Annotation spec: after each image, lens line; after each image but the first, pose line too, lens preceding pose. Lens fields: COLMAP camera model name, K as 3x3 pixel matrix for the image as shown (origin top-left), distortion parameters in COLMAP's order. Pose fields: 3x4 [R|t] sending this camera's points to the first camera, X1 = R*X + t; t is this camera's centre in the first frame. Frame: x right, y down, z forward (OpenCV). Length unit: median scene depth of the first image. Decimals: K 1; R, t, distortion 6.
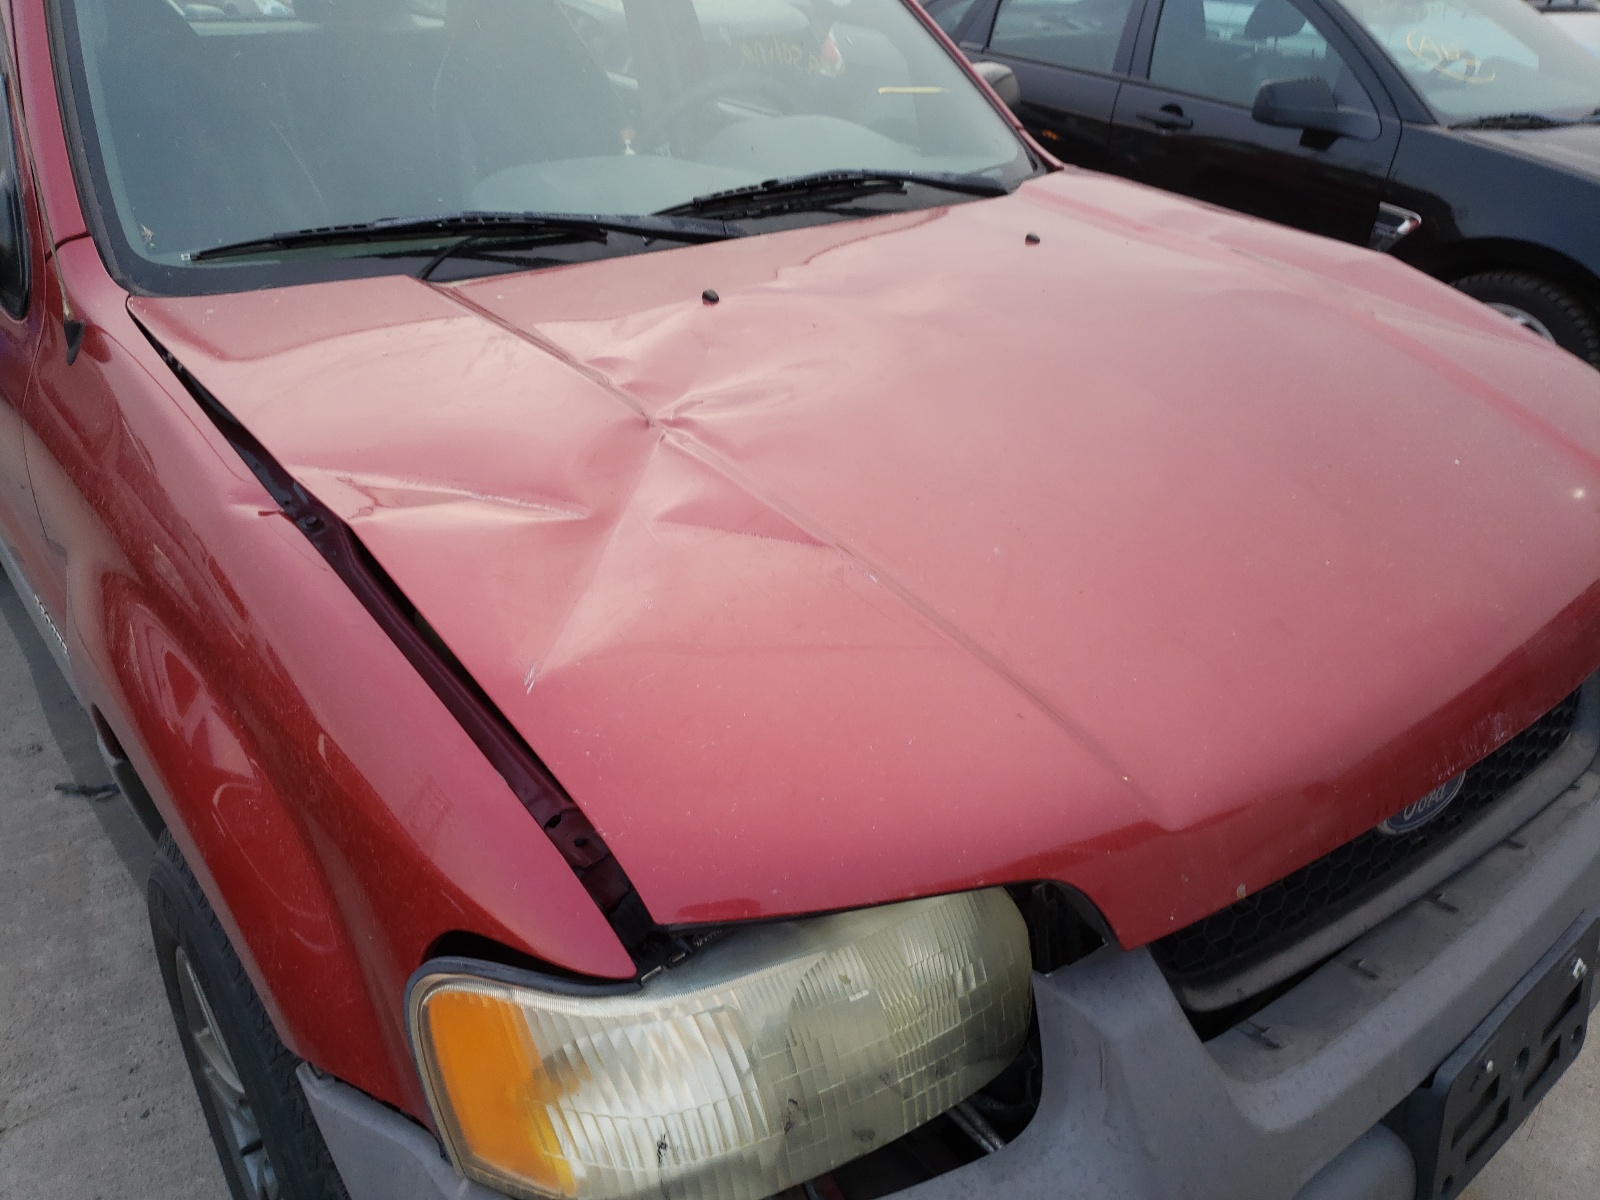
lens RADIAL K [[1200.4, 0, 794.6], [0, 1200.4, 574.3], [0, 0, 1]] dist [0.000325, 0.007214]
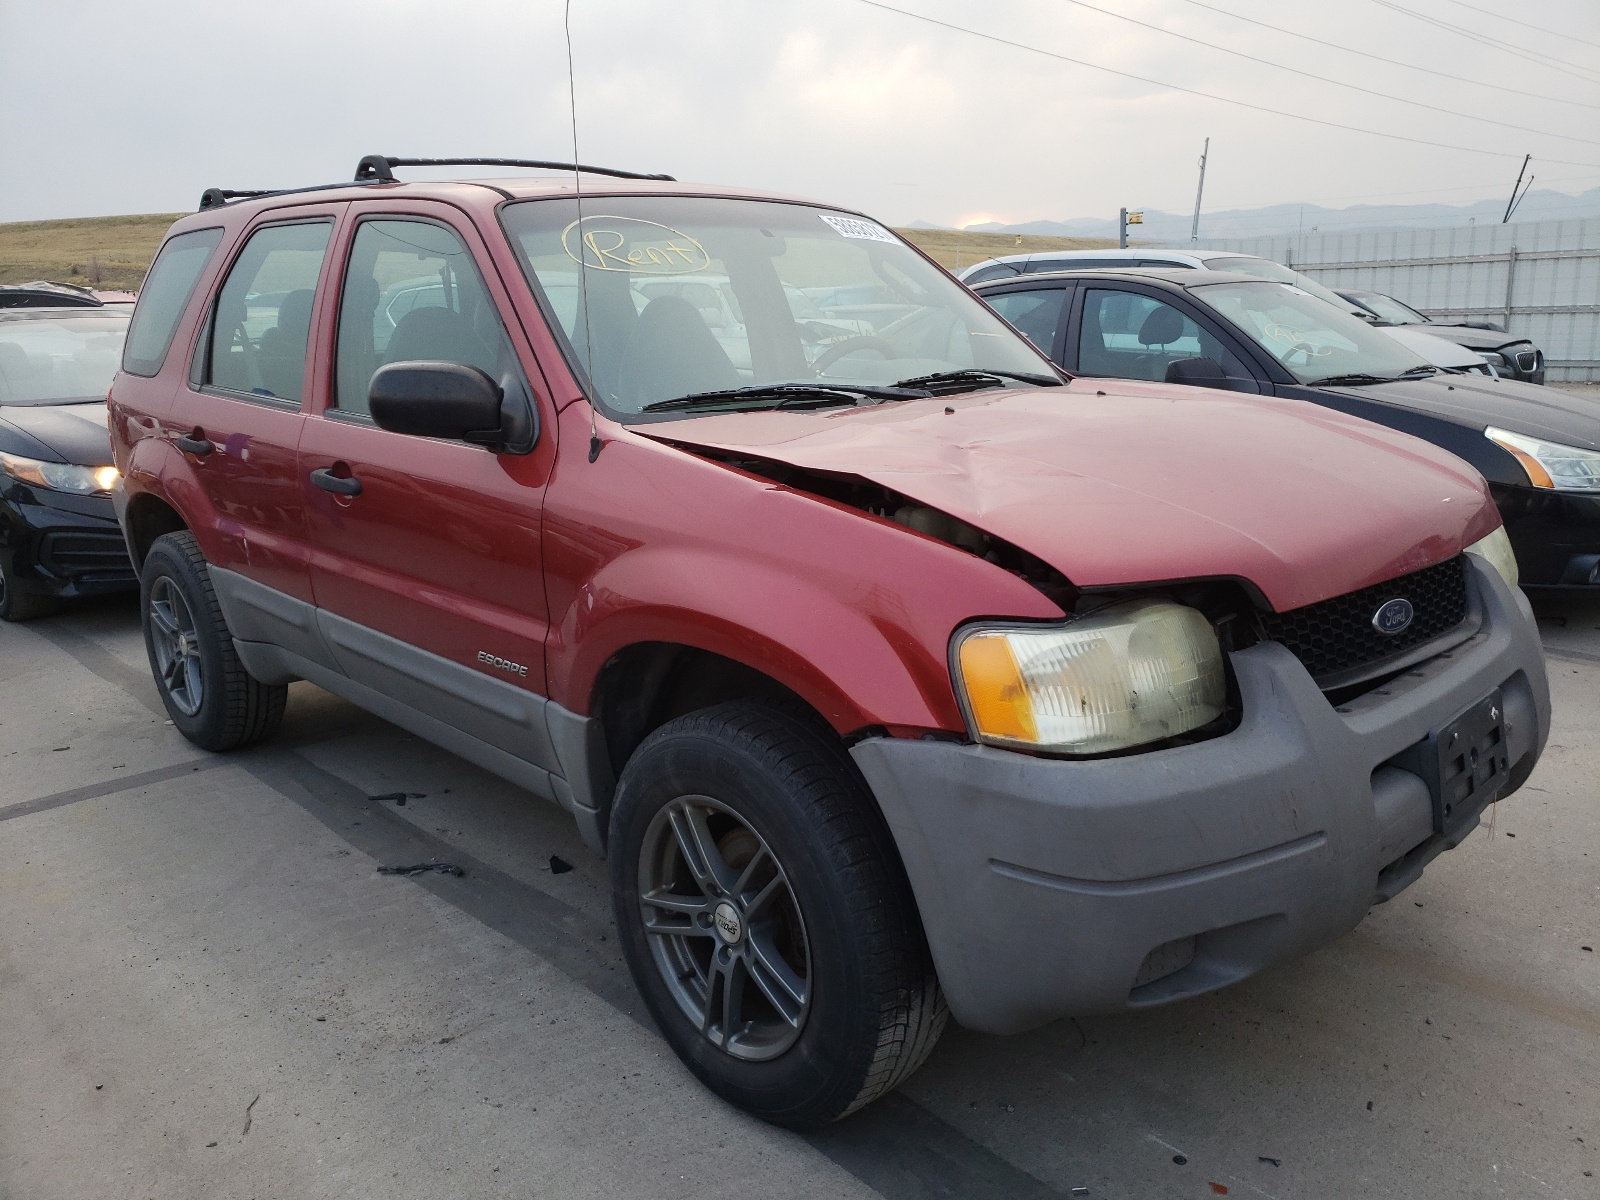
lens RADIAL K [[1194.9, 0, 800.0], [0, 1194.9, 600.0], [0, 0, 1]] dist [0.007372, -0.001142]
pose [[0.994699, -0.061506, 0.082405, -0.390833], [0.080554, 0.964188, -0.252692, 0.403149], [-0.063912, 0.257990, 0.964031, -0.530876]]
